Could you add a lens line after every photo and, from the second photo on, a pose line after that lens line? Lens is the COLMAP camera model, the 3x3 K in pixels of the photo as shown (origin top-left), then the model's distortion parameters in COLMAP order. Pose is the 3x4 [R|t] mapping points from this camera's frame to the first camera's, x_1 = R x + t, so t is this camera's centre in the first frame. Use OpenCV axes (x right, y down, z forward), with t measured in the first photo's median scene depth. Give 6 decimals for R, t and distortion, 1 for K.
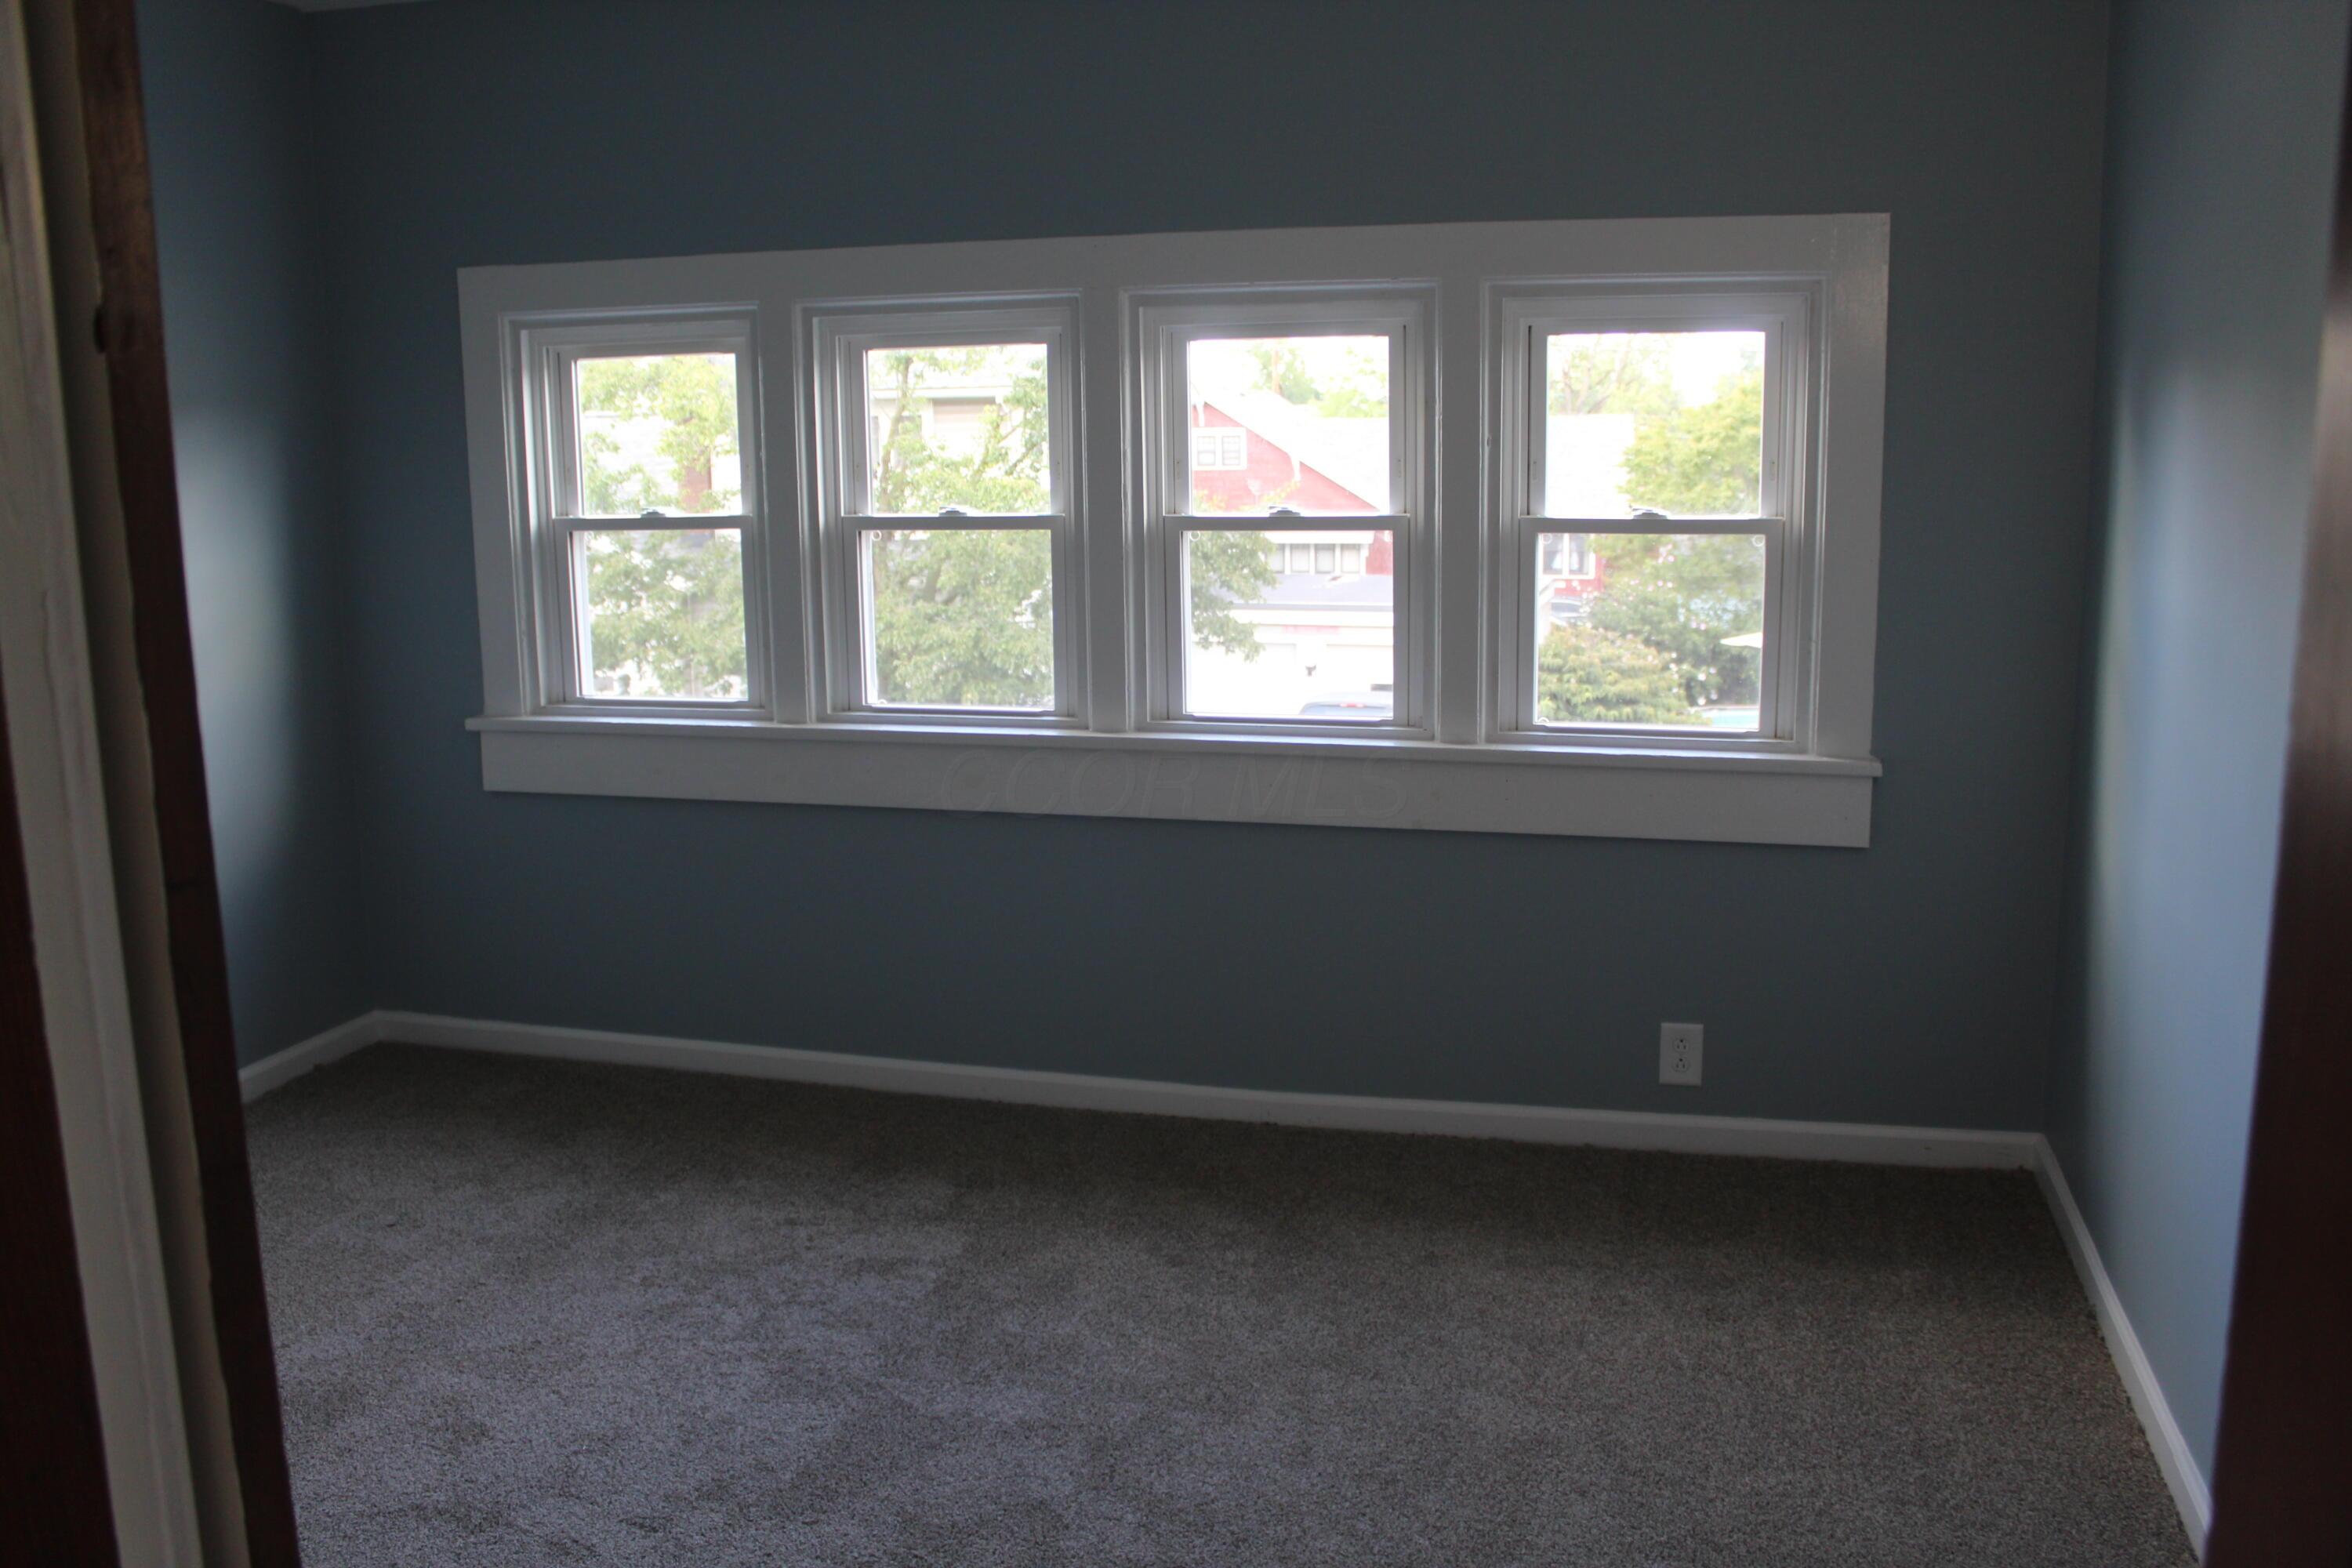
lens RADIAL K [[1981.1, 0, 1176.0], [0, 1981.1, 784.0], [0, 0, 1]] dist [-0.113310, 0.011185]
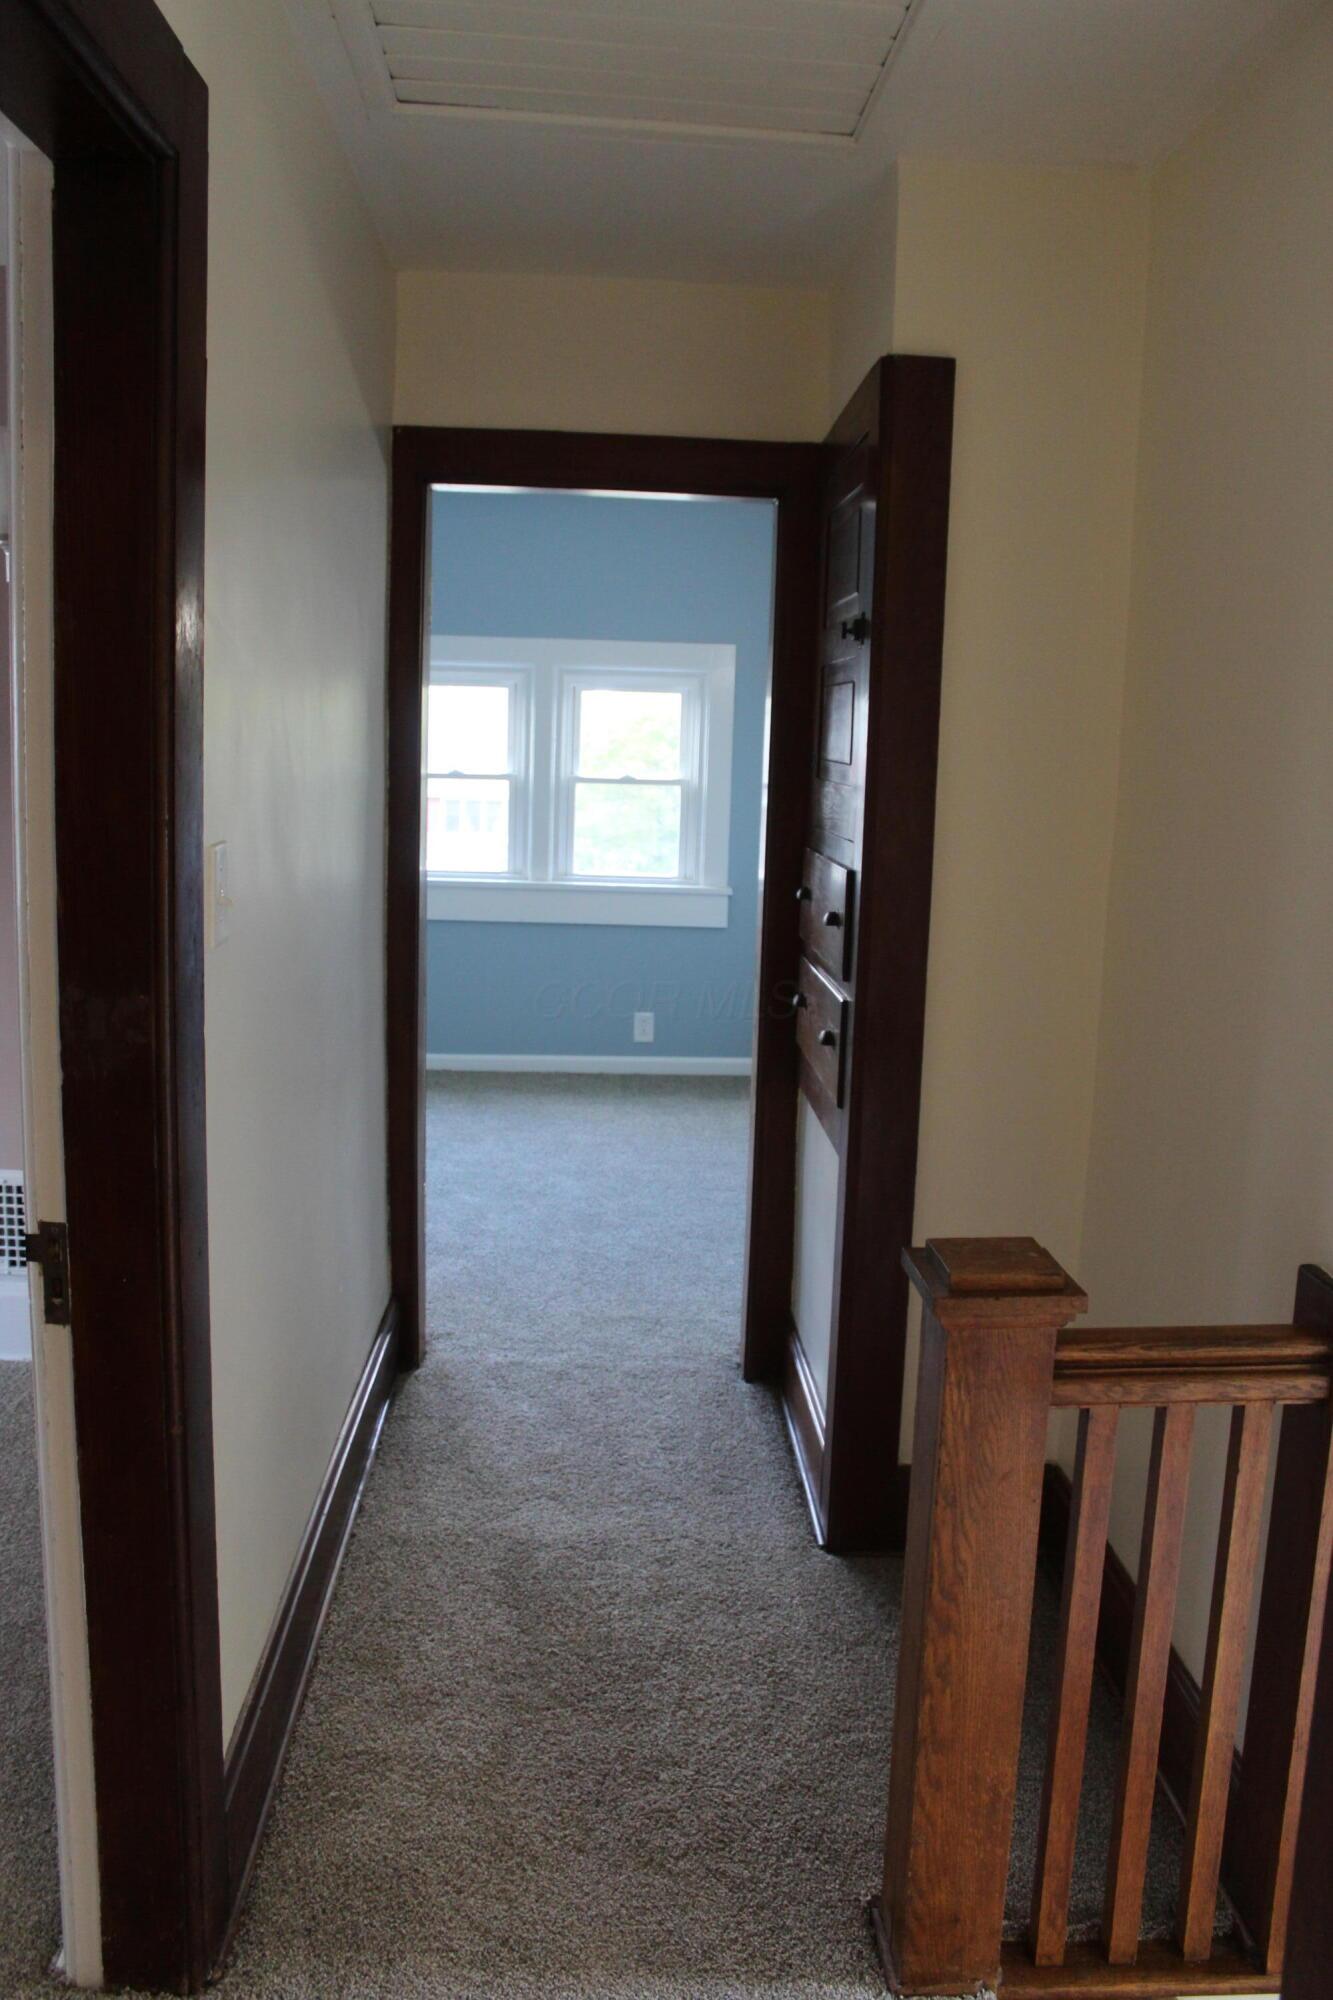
lens RADIAL K [[1684.6, 0, 666.5], [0, 1684.6, 1000.0], [0, 0, 1]] dist [-0.113310, 0.011185]
pose [[0.956318, -0.007132, 0.292241, -0.257532], [0.009987, 0.999916, -0.008280, 0.123802], [-0.292157, 0.010837, 0.956309, -0.769758]]
